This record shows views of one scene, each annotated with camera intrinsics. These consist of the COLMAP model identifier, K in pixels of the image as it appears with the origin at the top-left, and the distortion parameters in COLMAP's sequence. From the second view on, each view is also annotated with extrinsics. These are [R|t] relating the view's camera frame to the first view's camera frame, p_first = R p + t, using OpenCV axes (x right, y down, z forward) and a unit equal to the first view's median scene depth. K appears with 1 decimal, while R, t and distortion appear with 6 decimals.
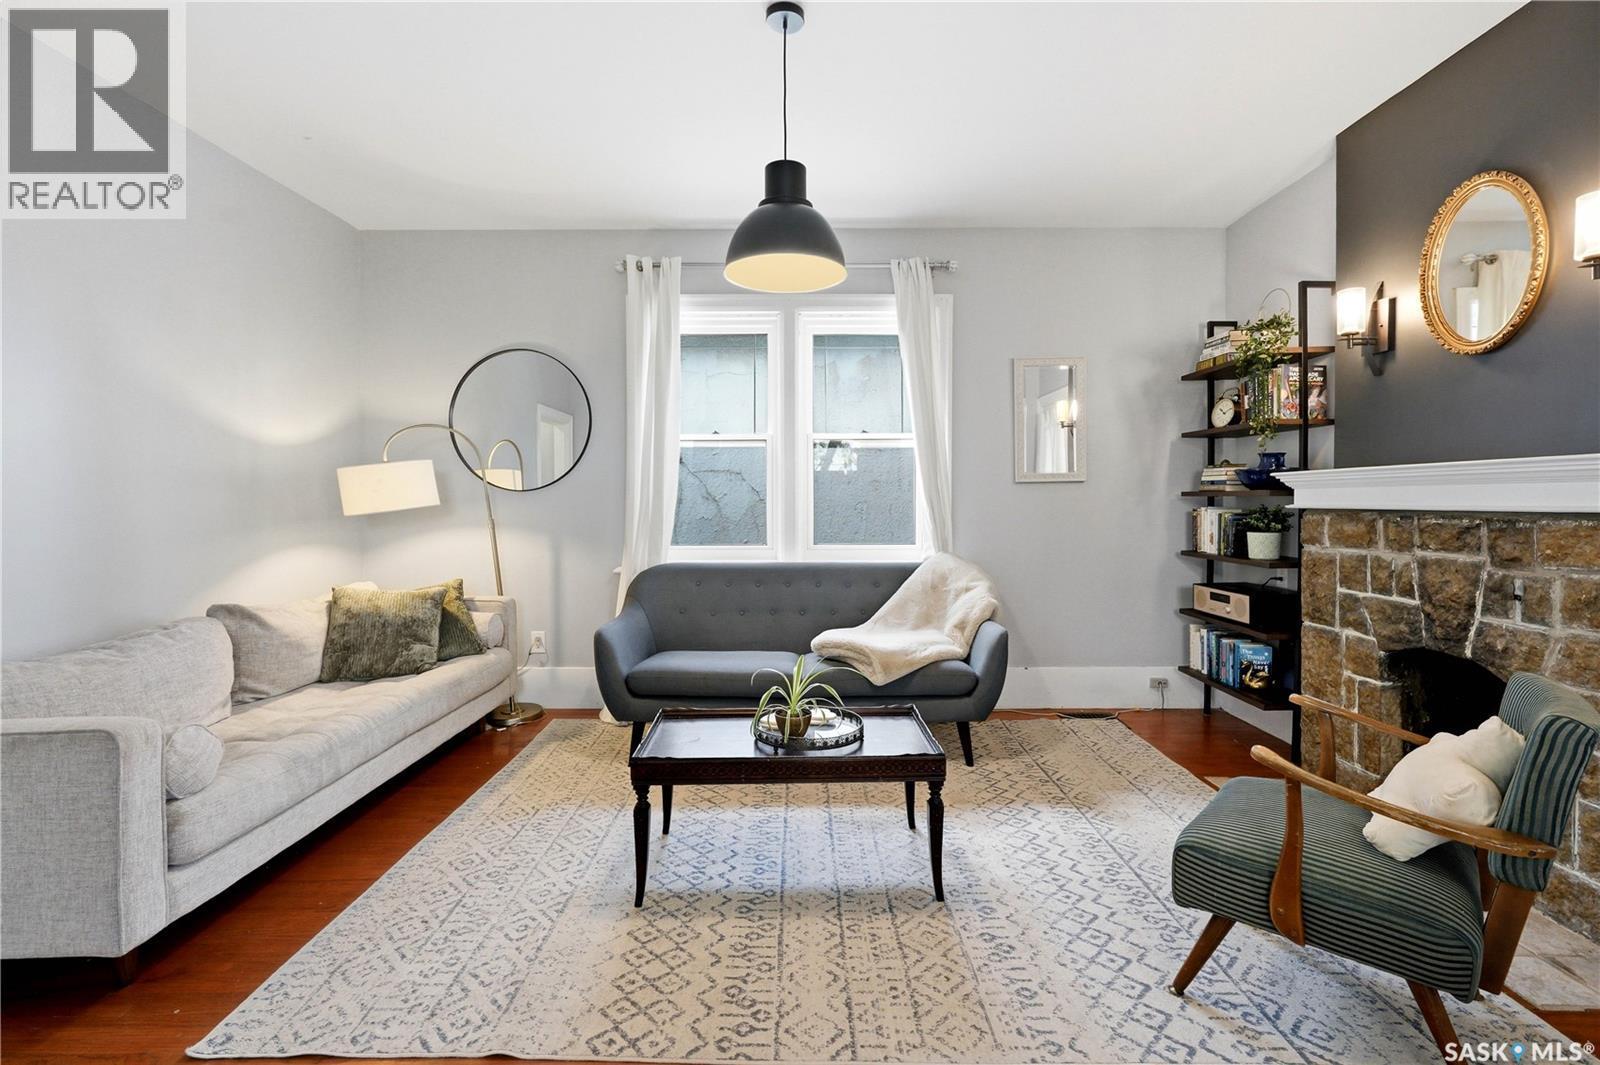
lens RADIAL K [[733.2, 0, 803.3], [0, 733.2, 509.6], [0, 0, 1]] dist [-0.001473, 0.000395]
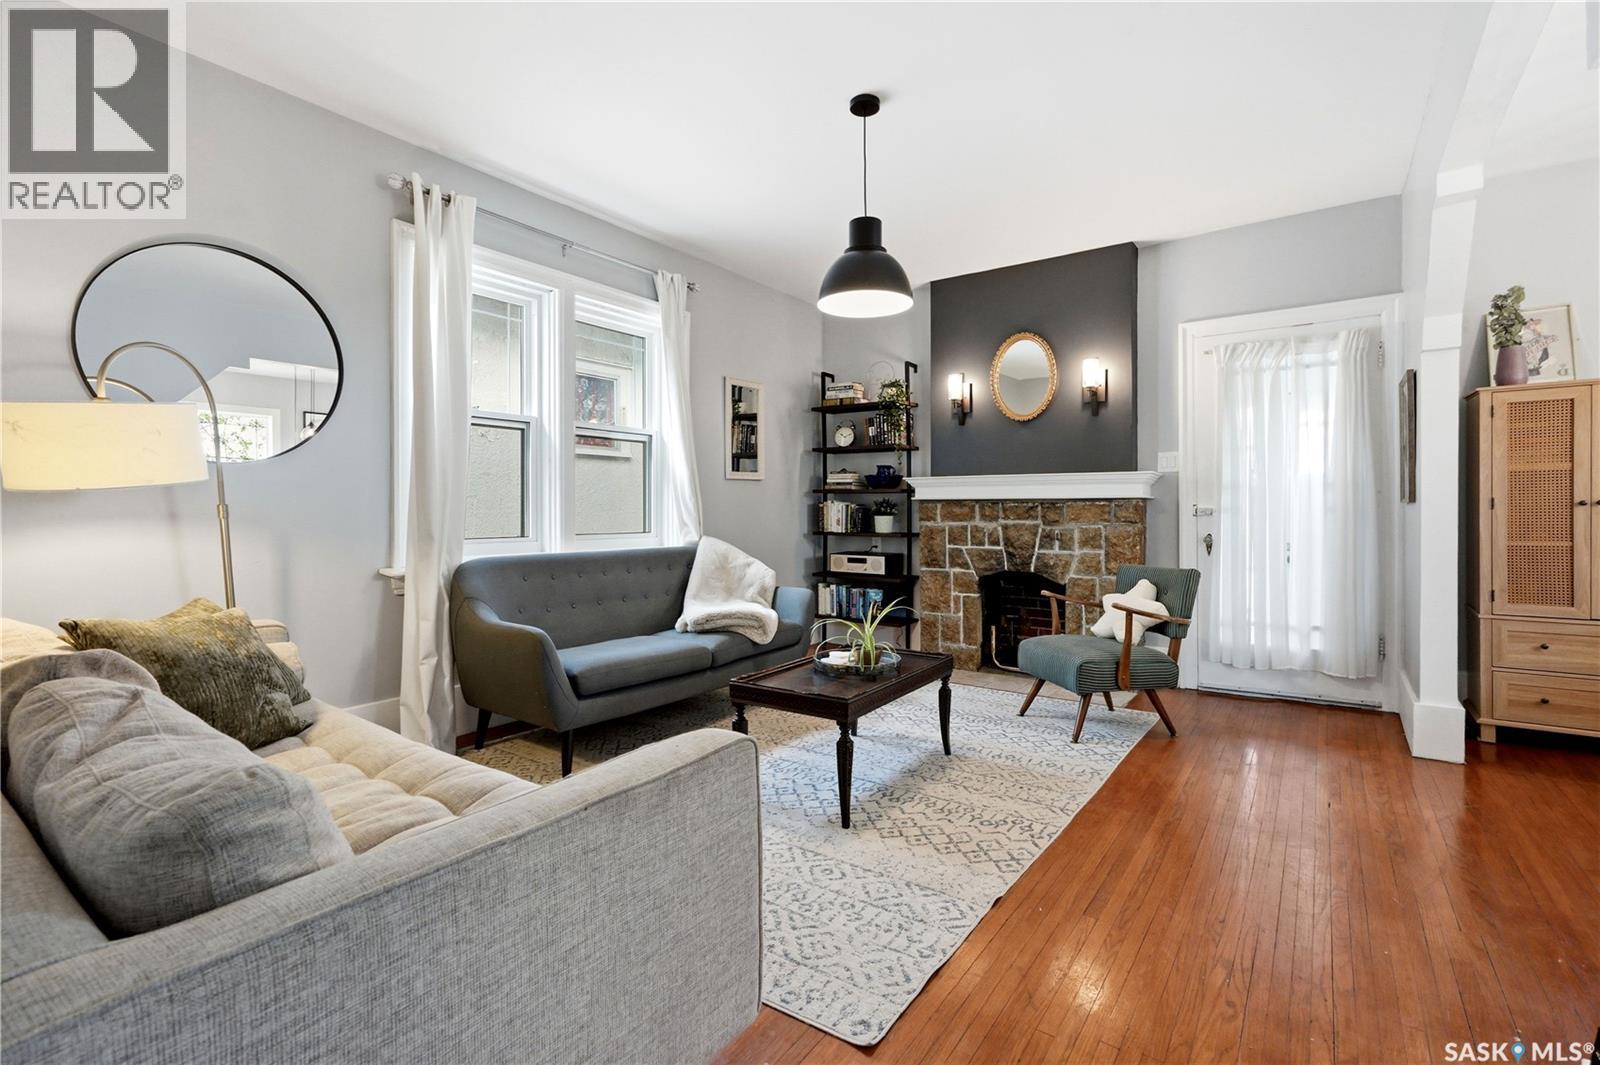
lens RADIAL K [[733.2, 0, 803.3], [0, 733.2, 509.6], [0, 0, 1]] dist [-0.001473, 0.000395]
pose [[0.577339, 0.002517, 0.816500, -0.913359], [0.007860, 0.999932, -0.008641, 0.036355], [-0.816466, 0.011406, 0.577280, 0.288211]]
